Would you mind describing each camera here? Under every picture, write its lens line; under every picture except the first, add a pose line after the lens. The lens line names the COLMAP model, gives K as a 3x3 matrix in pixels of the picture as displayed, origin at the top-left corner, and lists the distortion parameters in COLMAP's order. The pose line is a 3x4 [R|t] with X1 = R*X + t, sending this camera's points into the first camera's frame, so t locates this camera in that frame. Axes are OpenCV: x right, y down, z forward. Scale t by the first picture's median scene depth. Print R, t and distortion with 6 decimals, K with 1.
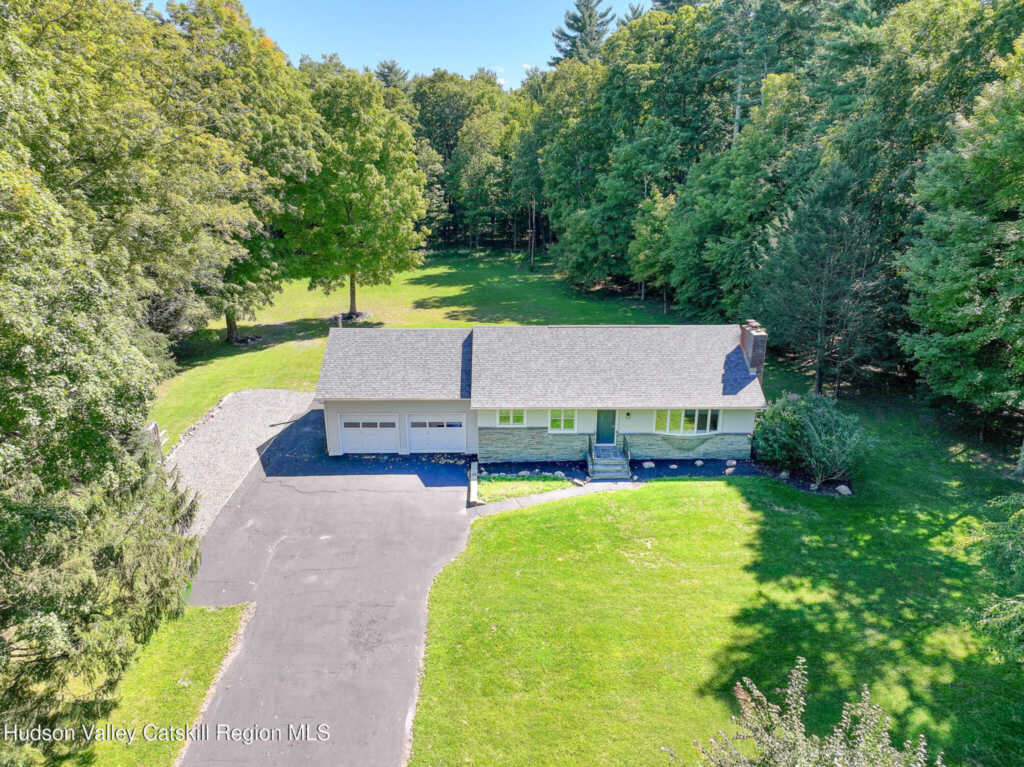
lens RADIAL K [[713.6, 0, 515.5], [0, 713.6, 376.2], [0, 0, 1]] dist [0.000815, -0.000370]
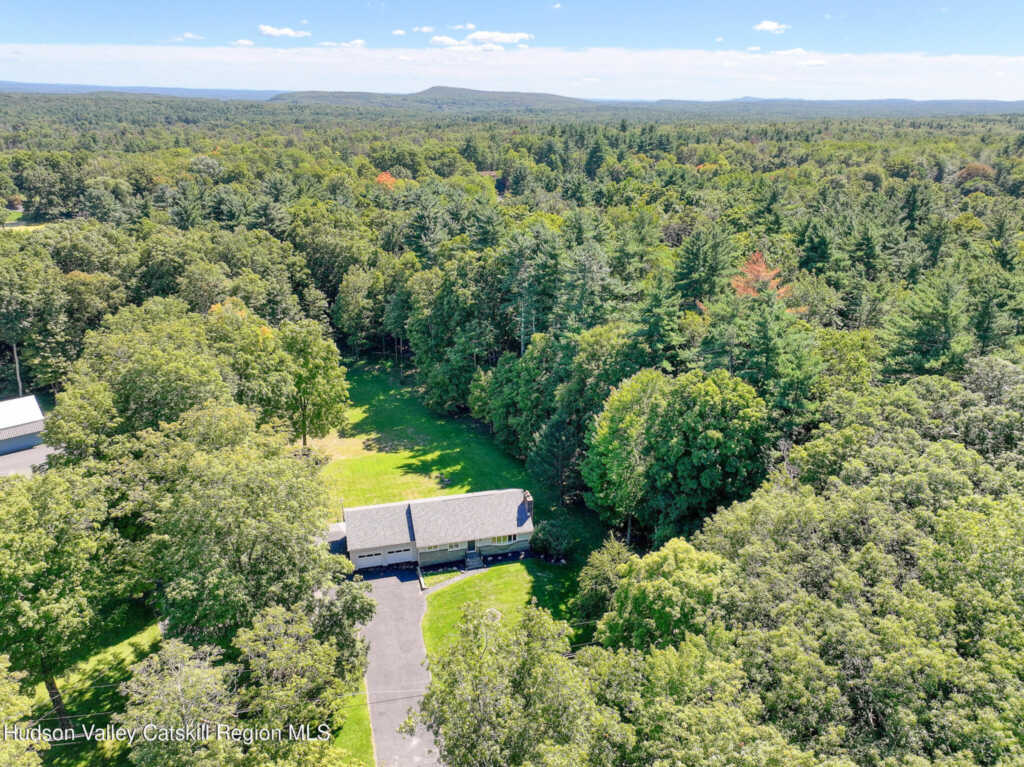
lens RADIAL K [[713.6, 0, 510.5], [0, 713.6, 381.4], [0, 0, 1]] dist [0.000815, -0.000370]
pose [[0.969568, -0.085483, 0.229413, -0.254893], [0.063488, 0.992796, 0.101611, -0.722716], [-0.236447, -0.083954, 0.968011, -1.338584]]
